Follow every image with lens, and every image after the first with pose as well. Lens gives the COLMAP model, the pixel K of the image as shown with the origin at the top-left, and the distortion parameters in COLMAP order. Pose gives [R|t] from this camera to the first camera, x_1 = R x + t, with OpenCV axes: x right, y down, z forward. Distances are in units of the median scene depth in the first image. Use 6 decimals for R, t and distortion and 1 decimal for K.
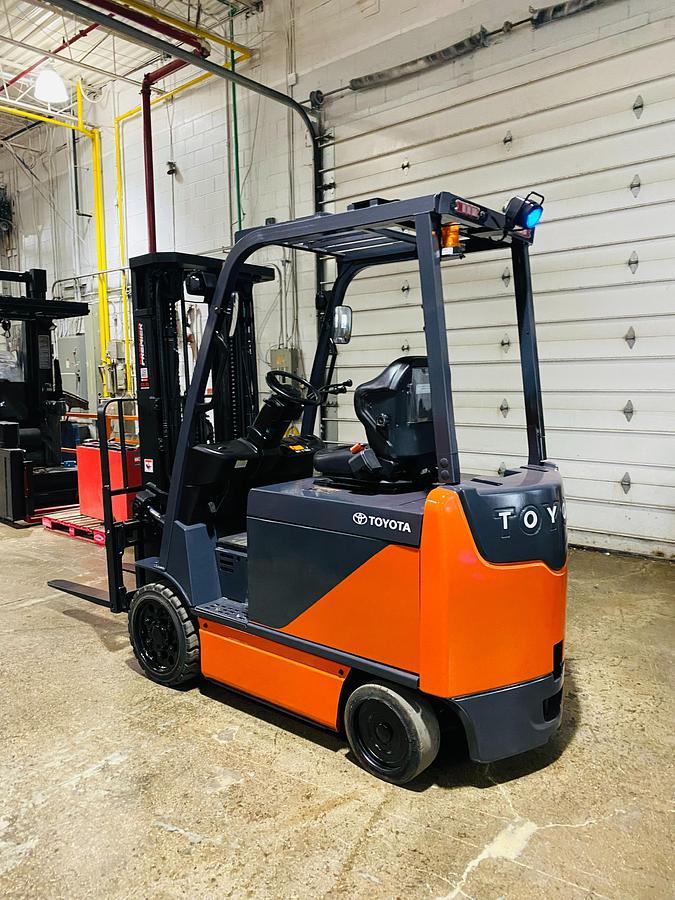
lens RADIAL K [[691.1, 0, 328.2], [0, 691.1, 449.7], [0, 0, 1]] dist [0.006317, 0.003133]
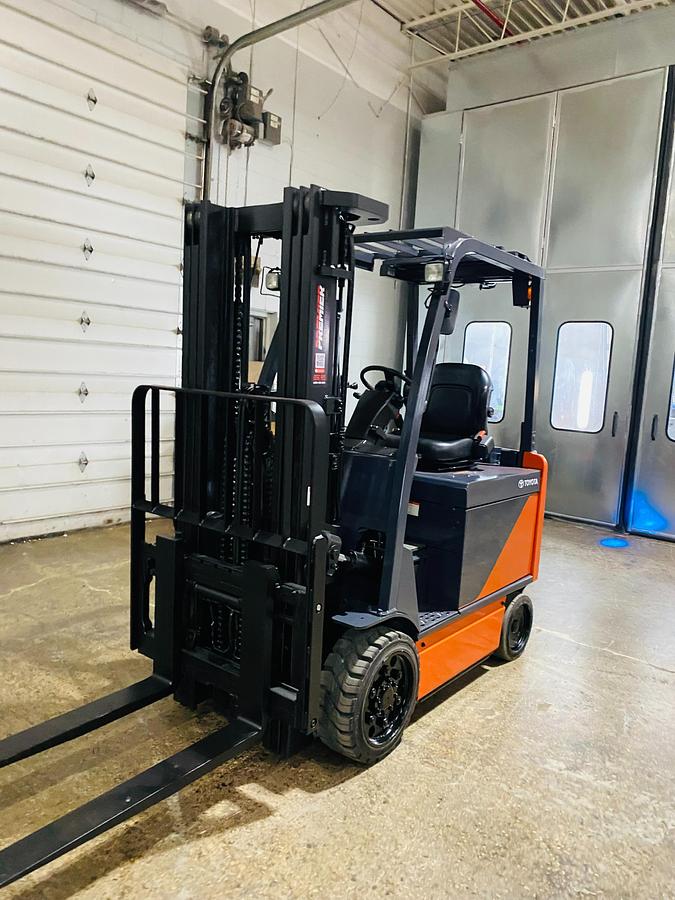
lens RADIAL K [[687.1, 0, 337.5], [0, 687.1, 450.0], [0, 0, 1]] dist [0.009691, 0.003907]
pose [[-0.034049, -0.102031, 0.994198, -0.954266], [0.044798, 0.993620, 0.103506, -0.093878], [-0.998416, 0.048062, -0.029261, 1.017746]]
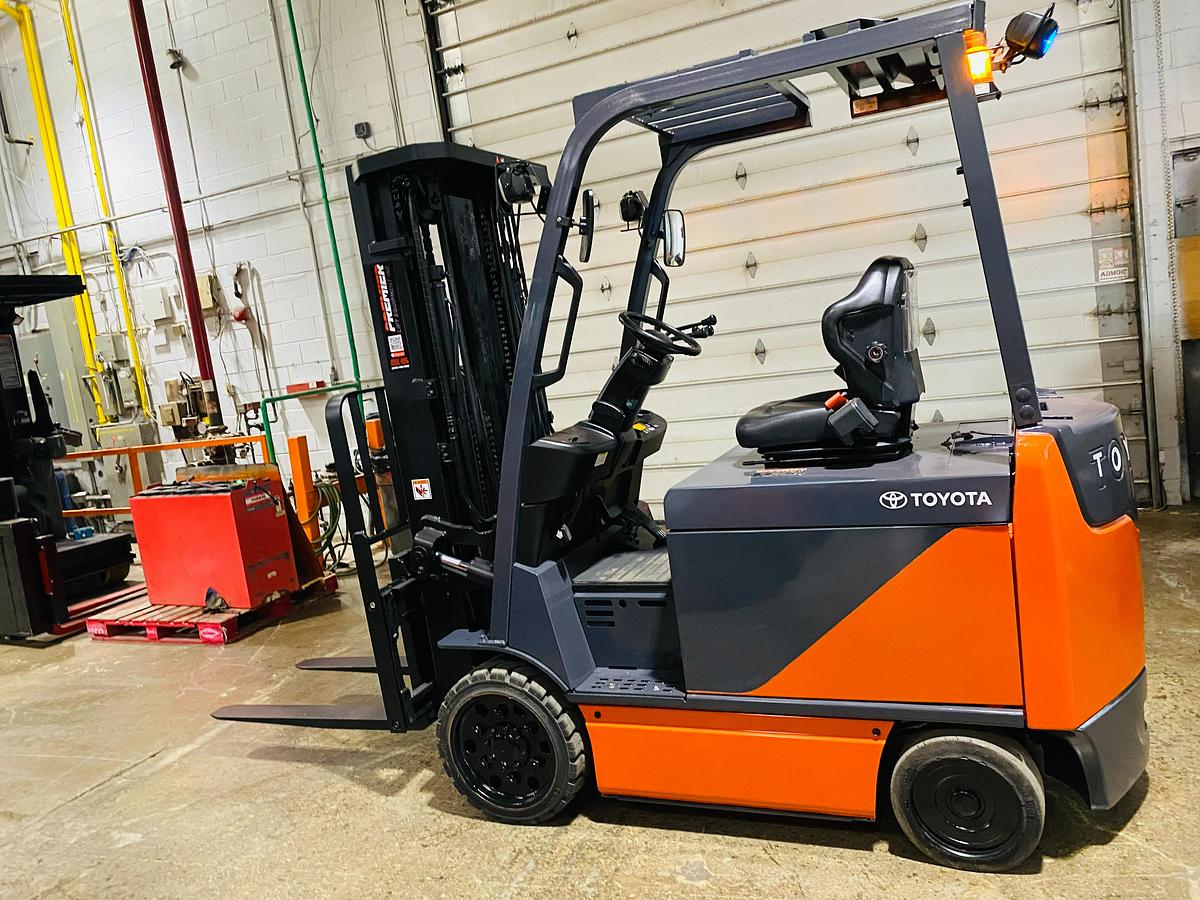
lens RADIAL K [[920.7, 0, 606.4], [0, 920.7, 445.8], [0, 0, 1]] dist [0.009205, -0.003876]
pose [[0.952012, -0.150305, 0.266611, -0.324480], [0.150268, 0.988429, 0.020662, -0.008368], [-0.266632, 0.020392, 0.963583, 0.152529]]
